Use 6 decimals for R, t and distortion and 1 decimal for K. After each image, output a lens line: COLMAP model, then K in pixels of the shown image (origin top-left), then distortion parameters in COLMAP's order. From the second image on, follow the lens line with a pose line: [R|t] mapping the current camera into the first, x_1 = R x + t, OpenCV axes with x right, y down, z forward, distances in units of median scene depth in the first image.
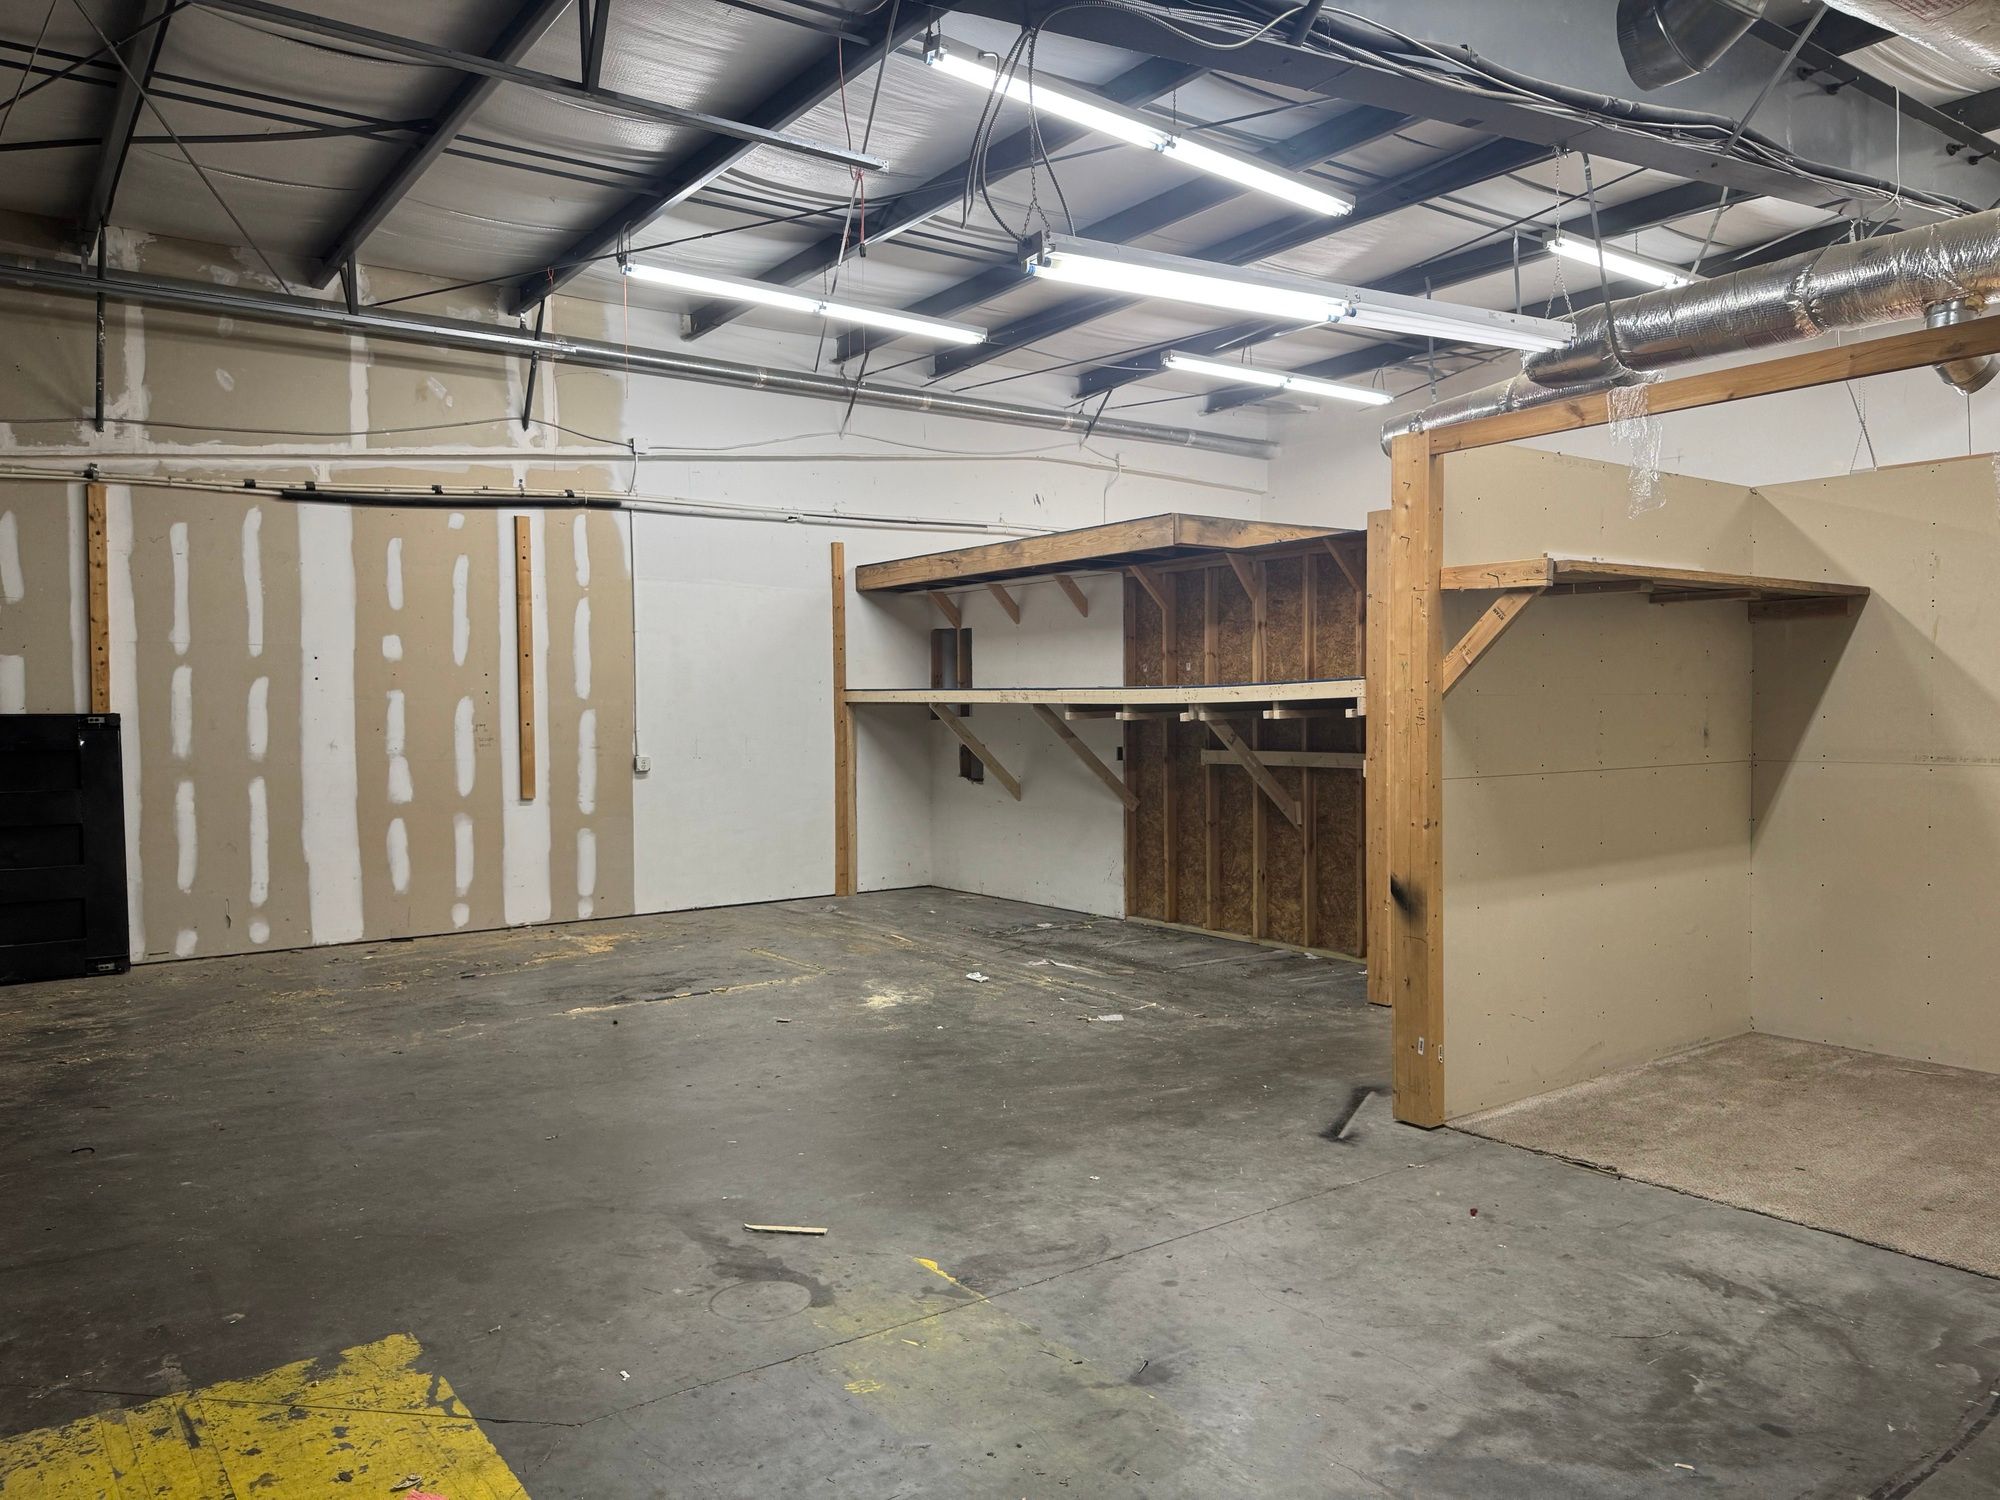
lens RADIAL K [[1391.3, 0, 1000.0], [0, 1391.3, 750.0], [0, 0, 1]] dist [0.072065, -0.090334]
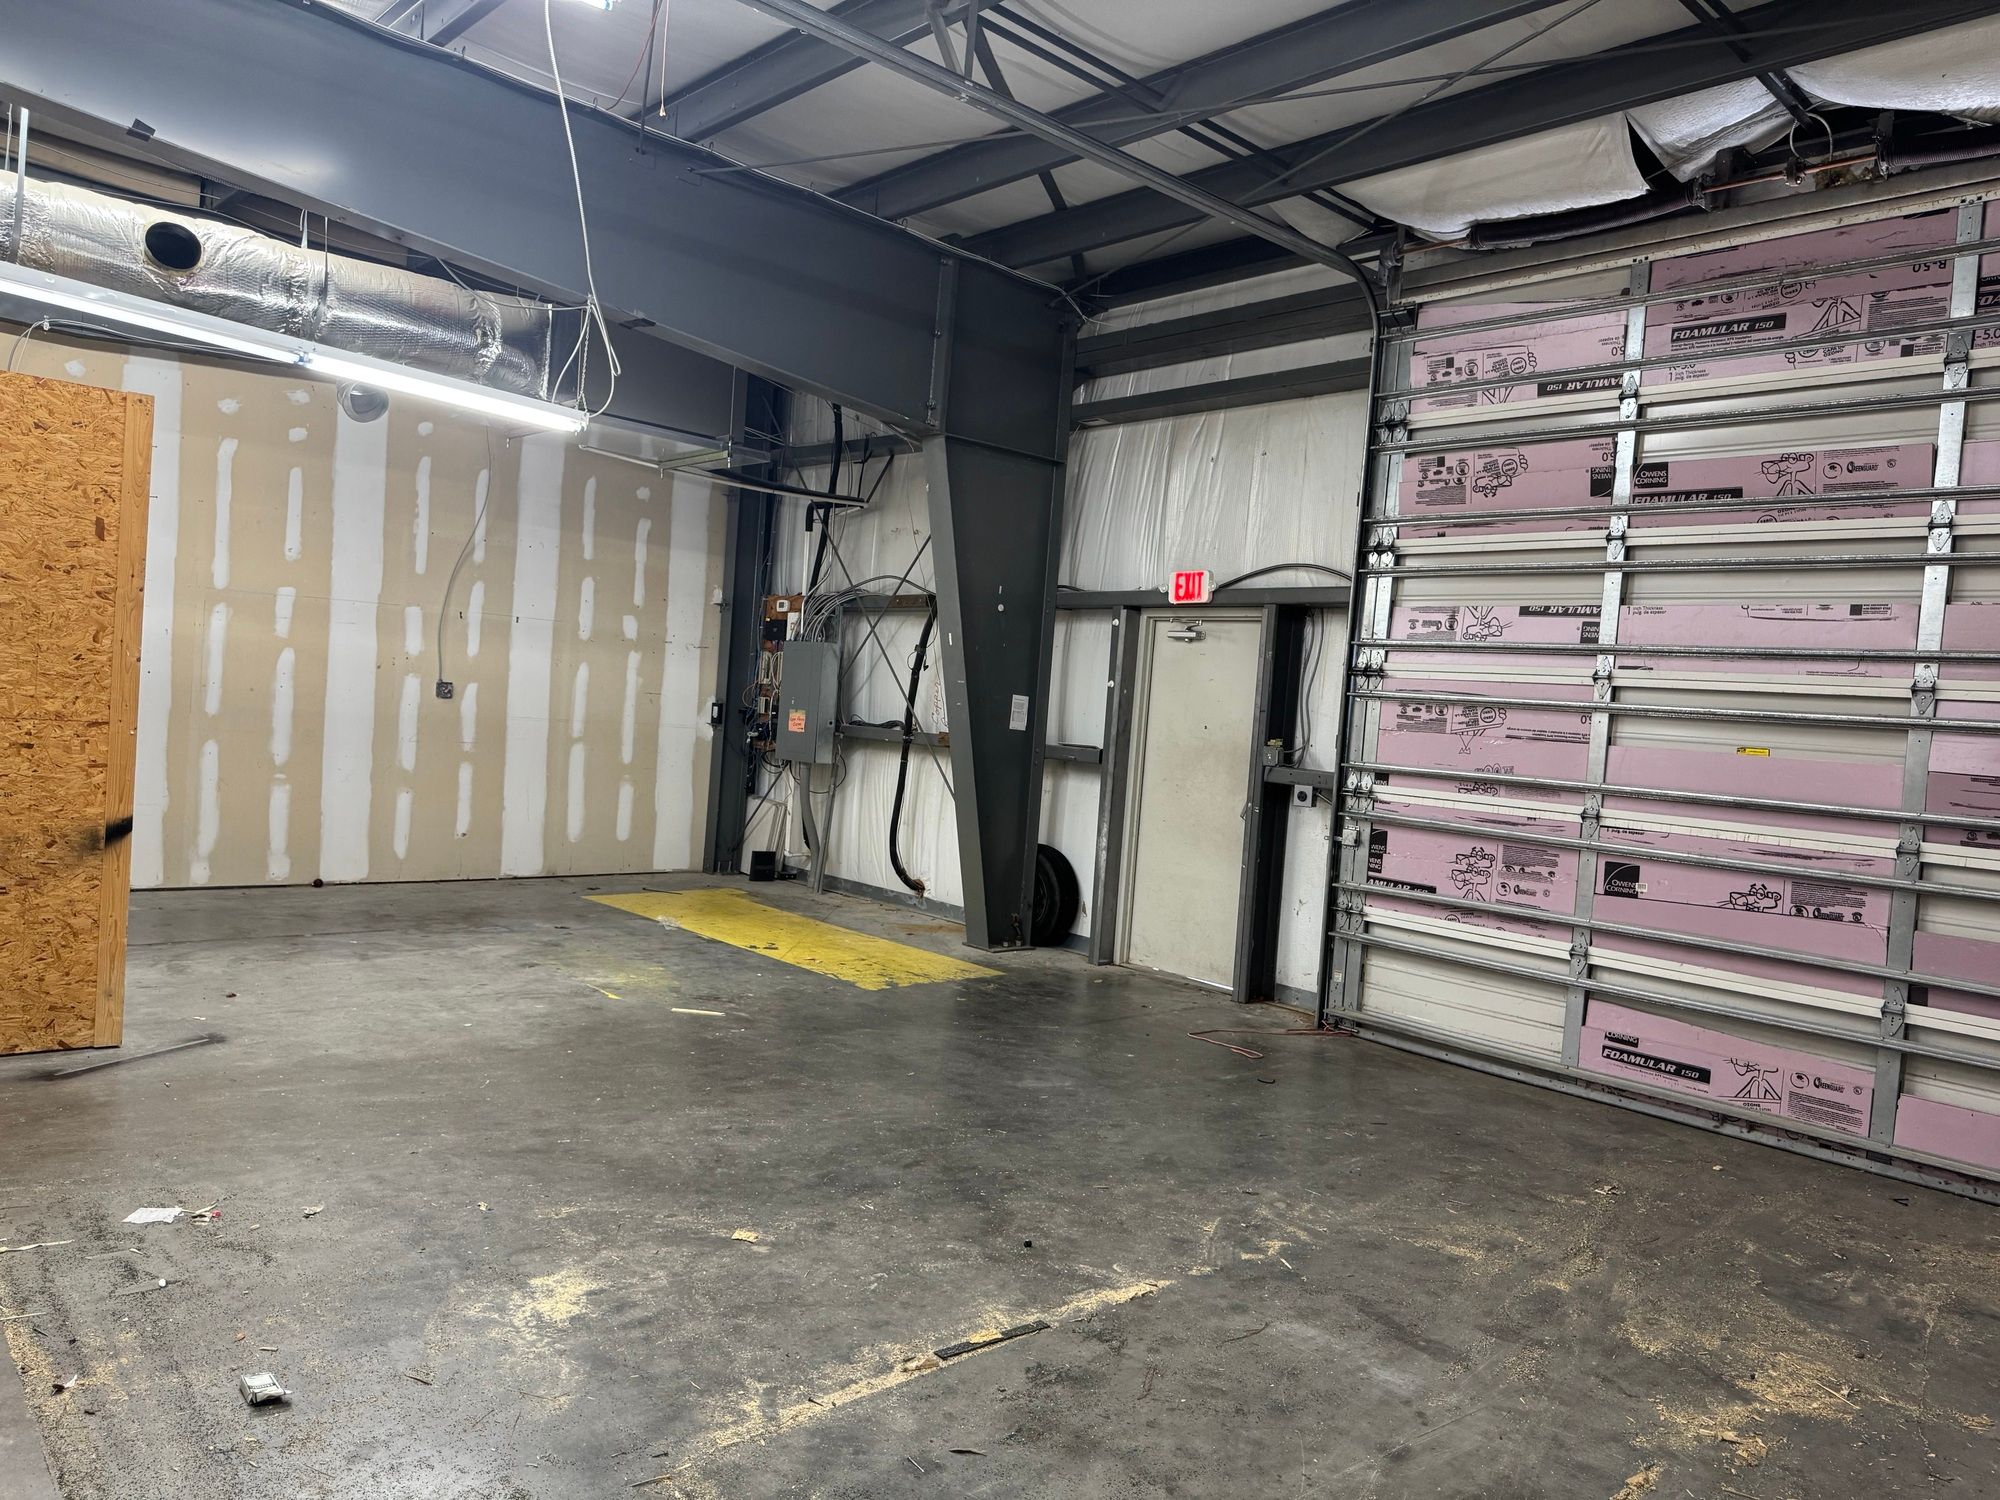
lens RADIAL K [[1371.7, 0, 996.9], [0, 1371.7, 778.4], [0, 0, 1]] dist [-0.040146, -0.005374]
pose [[-0.991799, -0.062075, -0.111722, -0.336806], [-0.071198, 0.994280, 0.079610, -0.084595], [0.106141, 0.086912, -0.990546, 2.854665]]
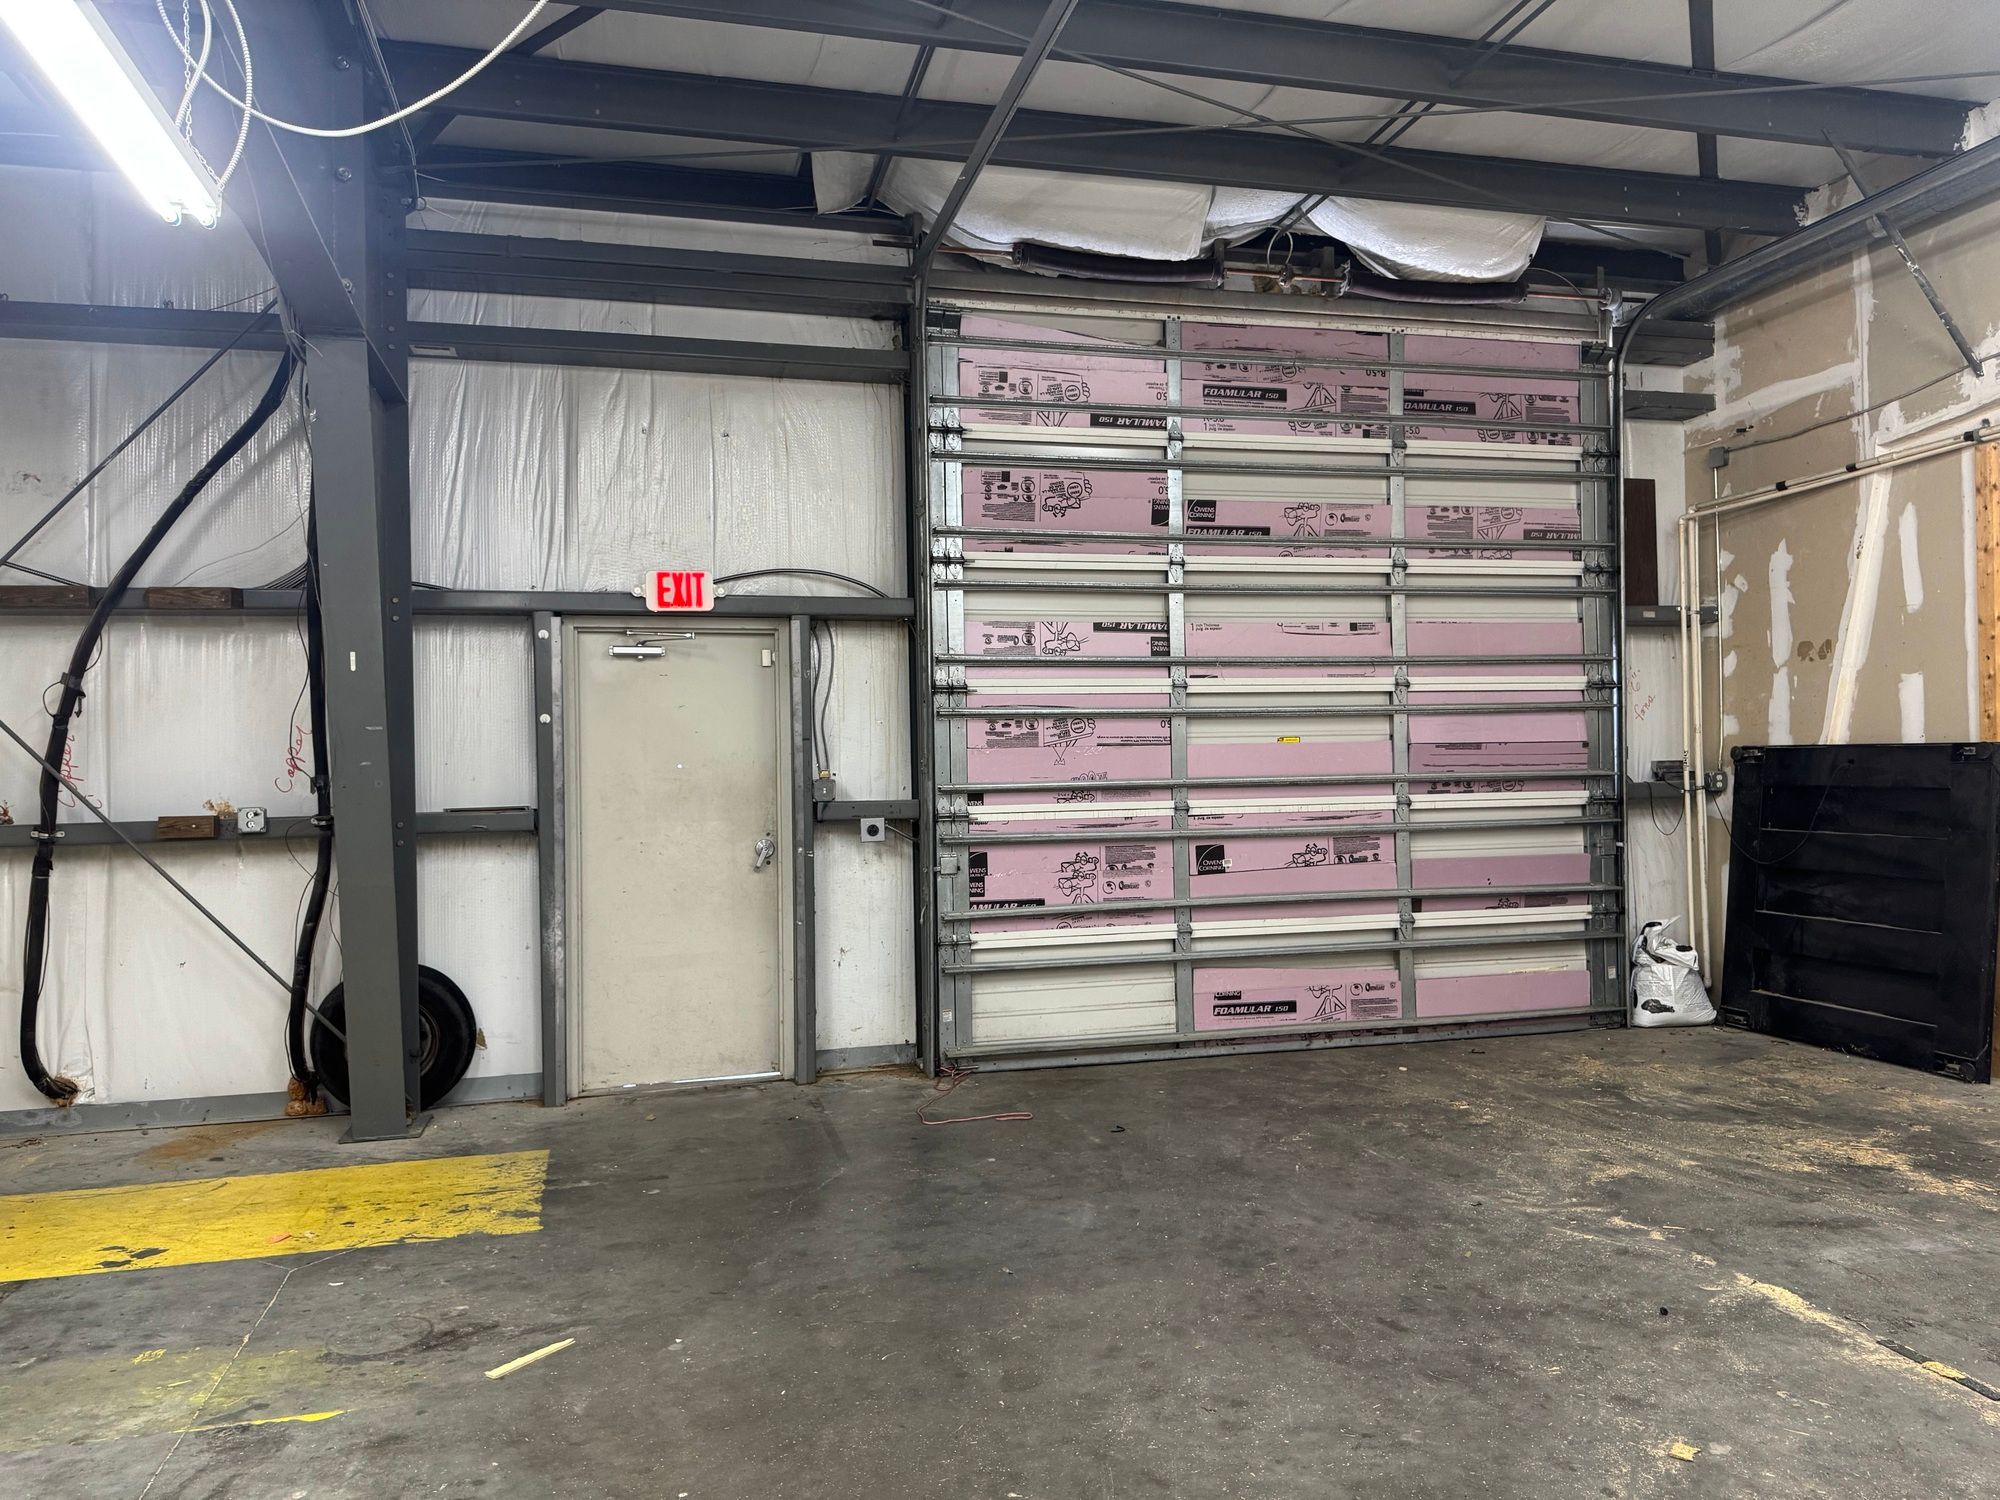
lens RADIAL K [[1391.3, 0, 1000.0], [0, 1391.3, 750.0], [0, 0, 1]] dist [0.072065, -0.090334]
pose [[-0.358527, 0.011080, -0.933453, 0.627948], [-0.007817, 0.999859, 0.014871, -0.065603], [0.933486, 0.012628, -0.358390, 1.757216]]
